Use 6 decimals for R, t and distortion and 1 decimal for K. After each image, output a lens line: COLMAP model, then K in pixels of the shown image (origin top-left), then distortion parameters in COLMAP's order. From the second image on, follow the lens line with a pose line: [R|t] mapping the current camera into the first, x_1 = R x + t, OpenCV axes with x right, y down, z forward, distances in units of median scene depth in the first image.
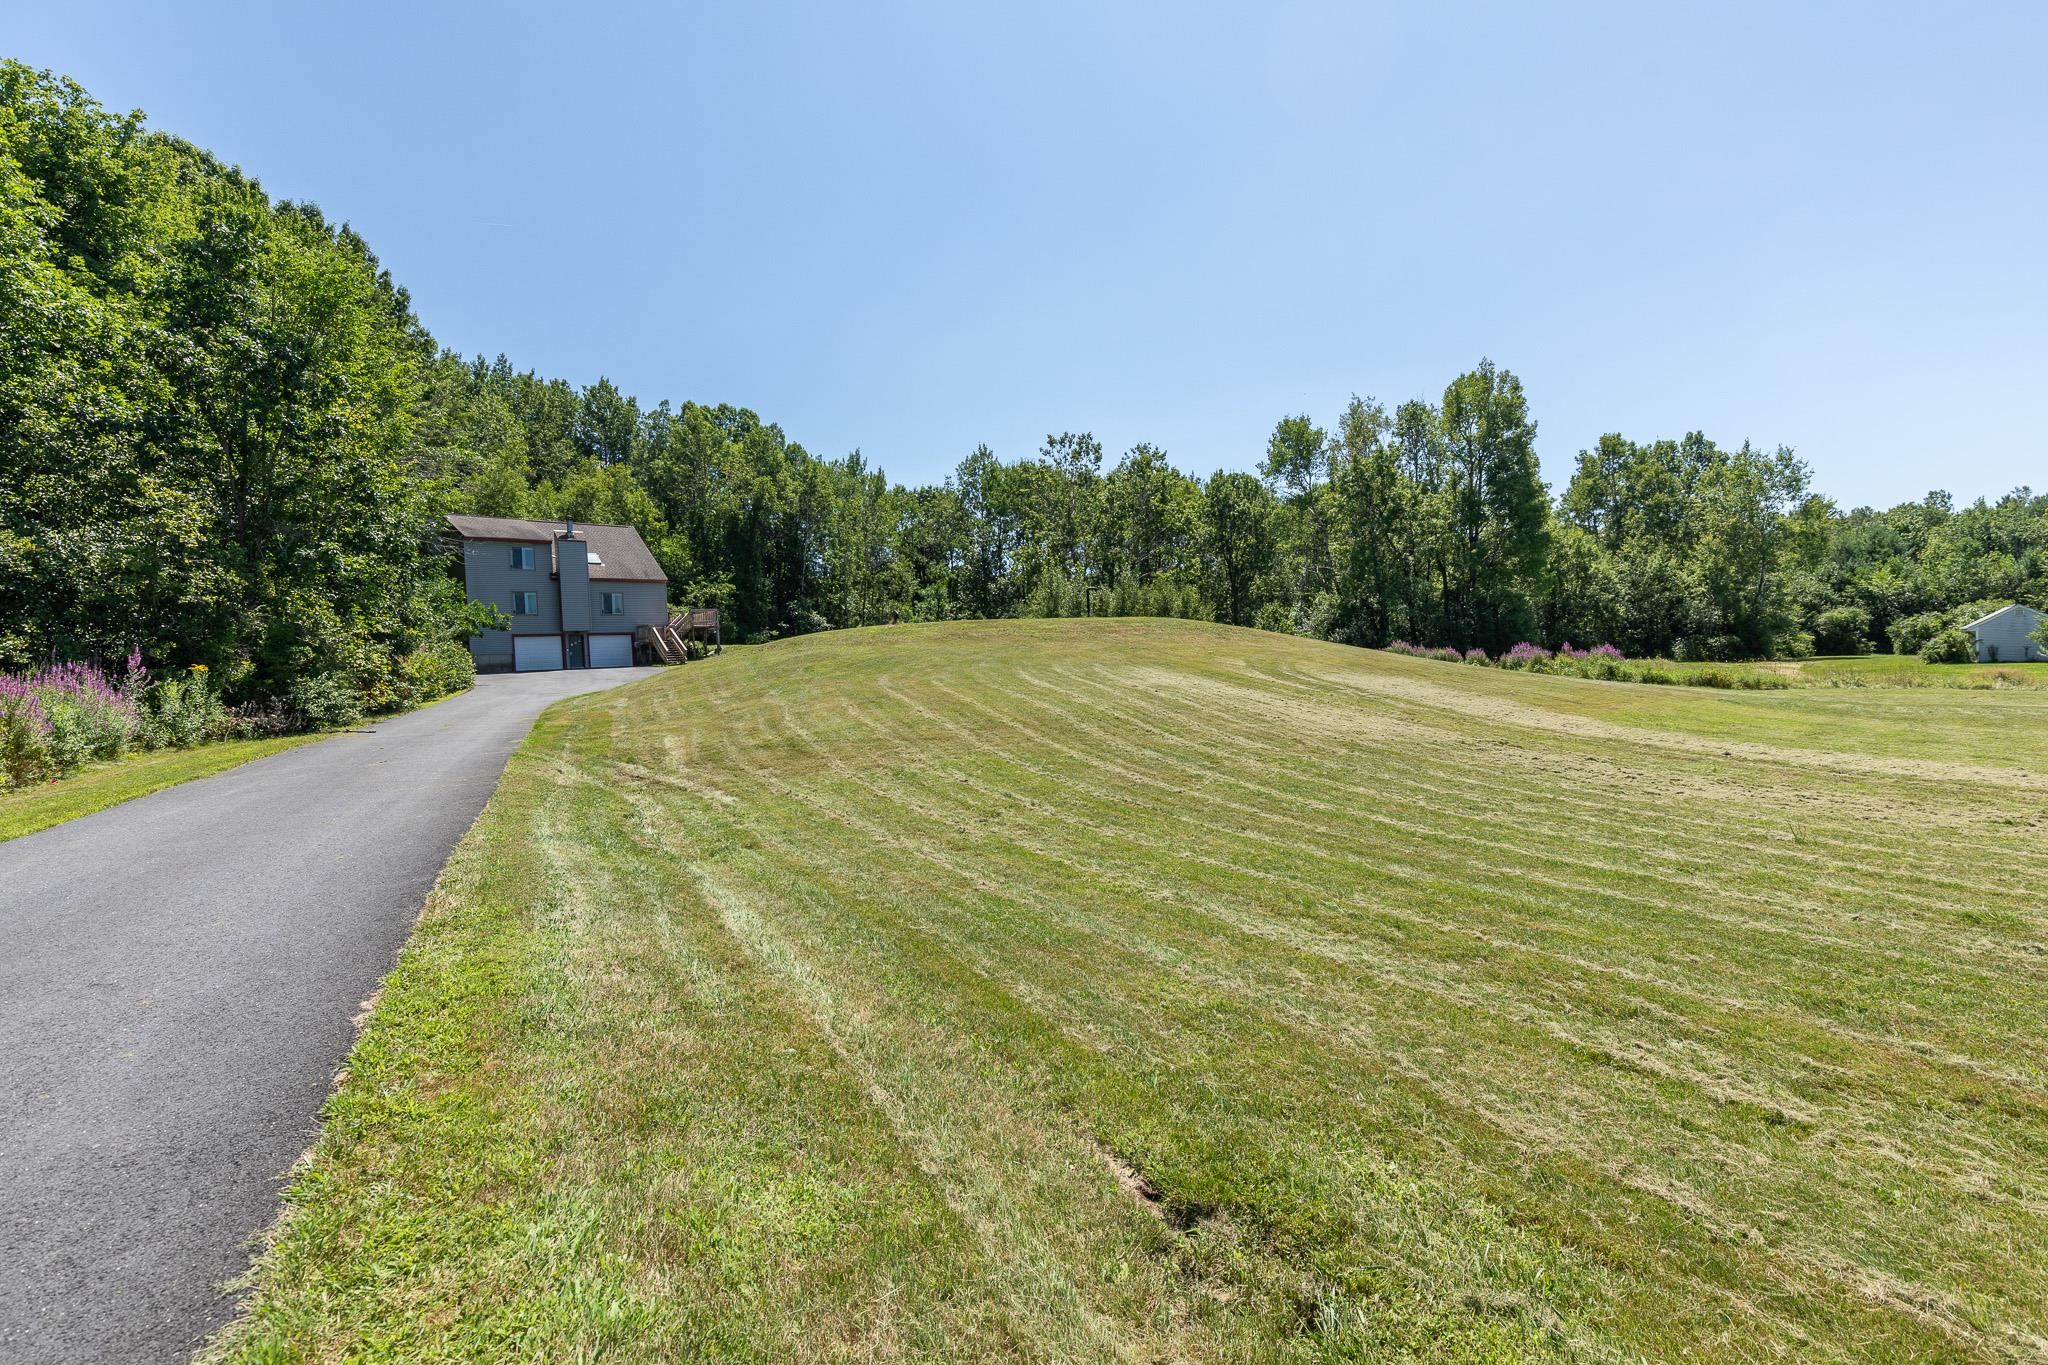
lens RADIAL K [[910.8, 0, 1025.0], [0, 910.8, 677.2], [0, 0, 1]] dist [0.002621, -0.000805]
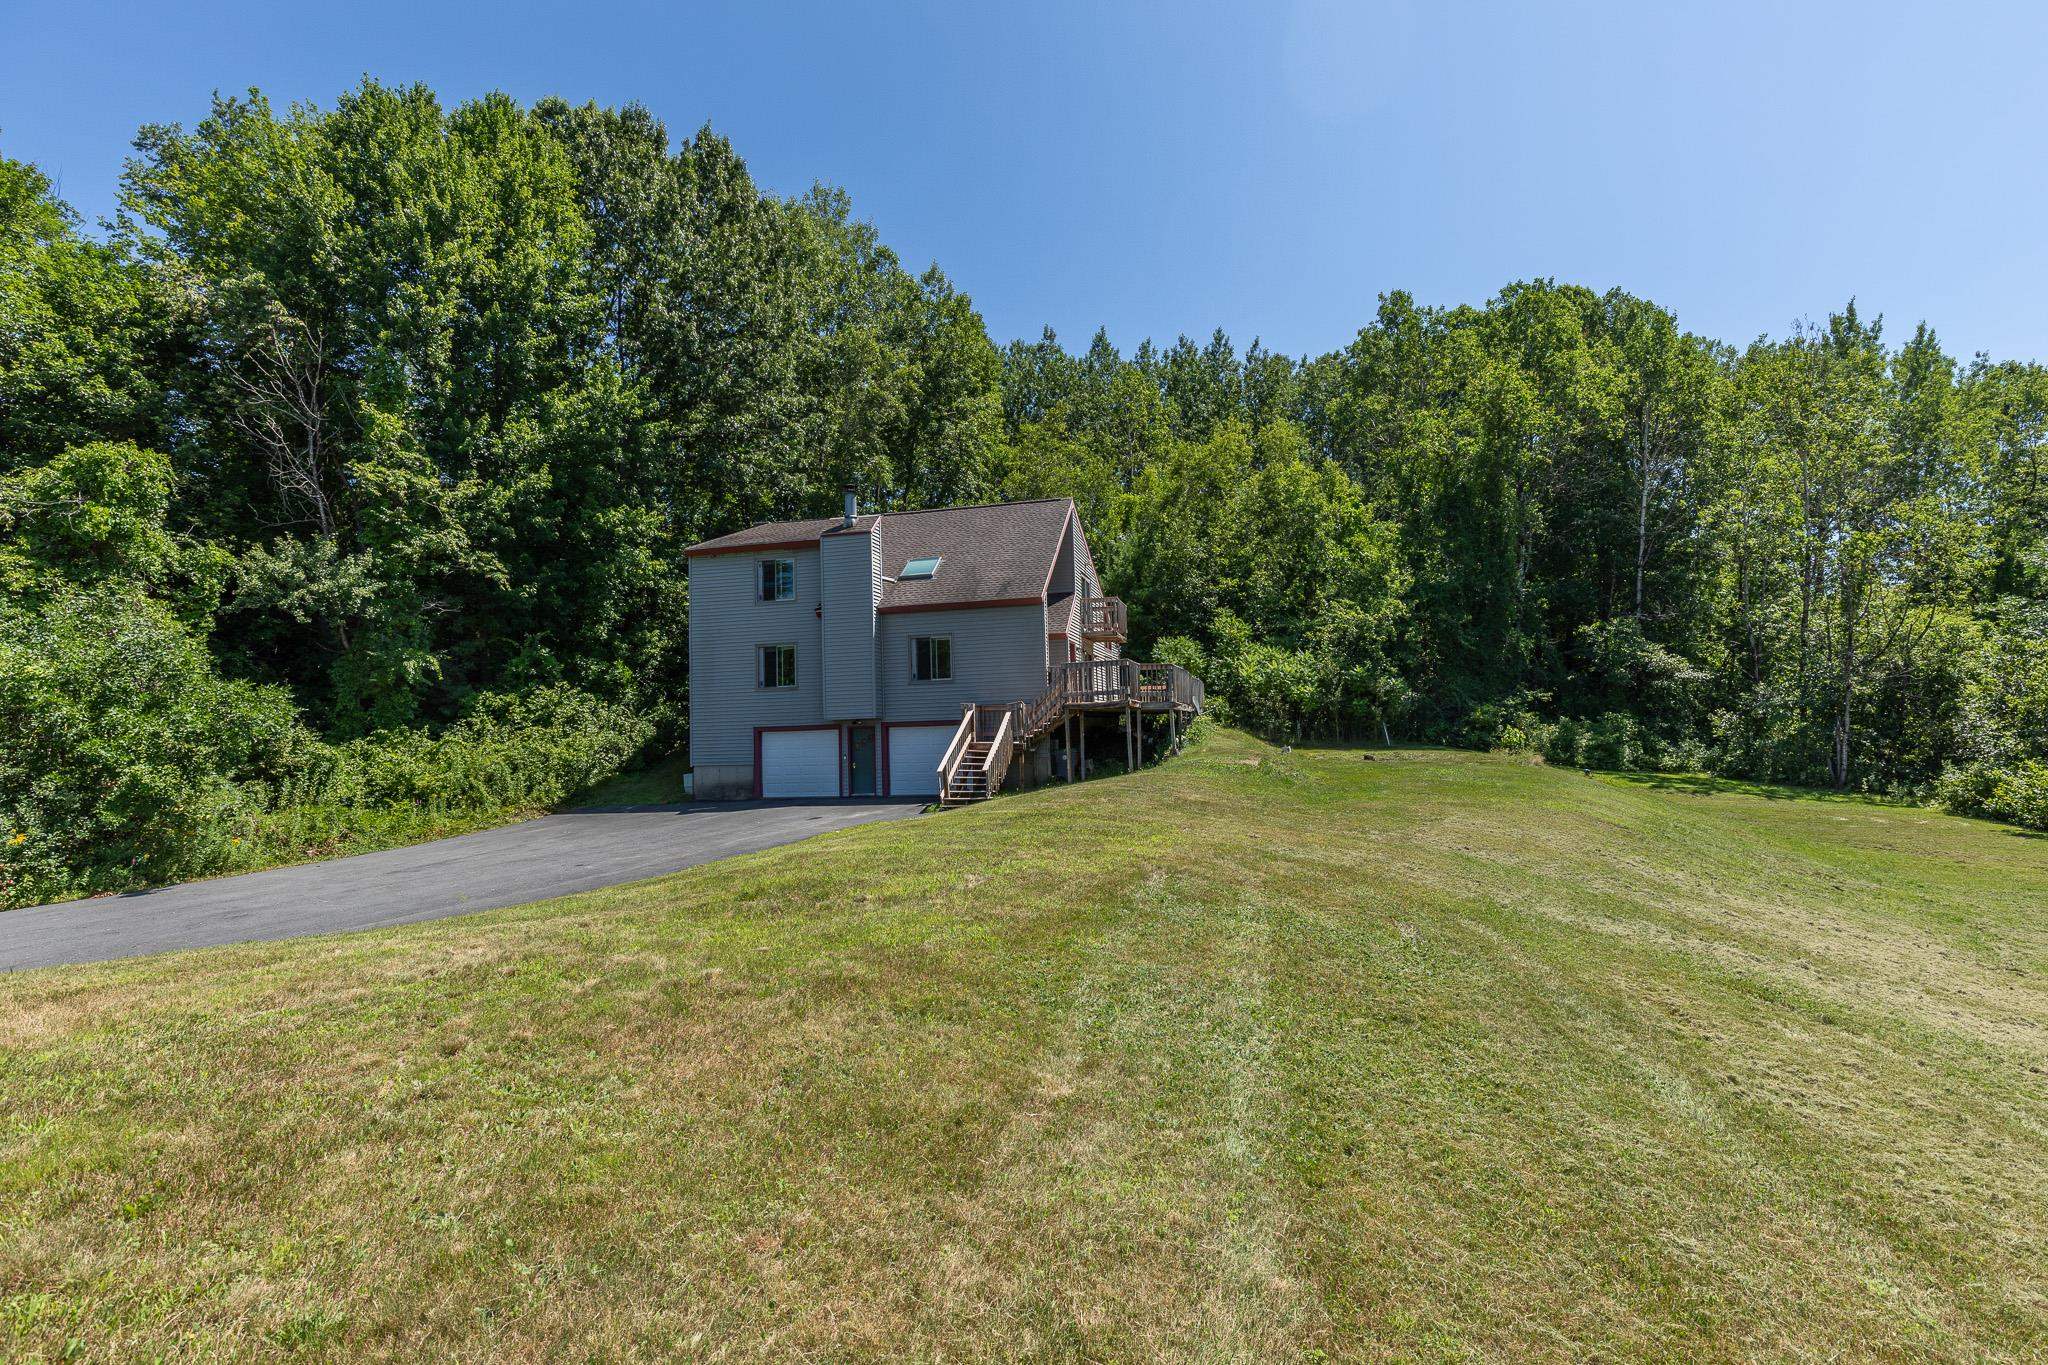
lens RADIAL K [[910.8, 0, 1025.0], [0, 910.8, 677.2], [0, 0, 1]] dist [0.002621, -0.000805]
pose [[0.539877, -0.017592, -0.841560, -0.024602], [-0.020221, 0.999222, -0.033859, -0.036235], [0.841501, 0.035297, 0.539101, 0.507099]]
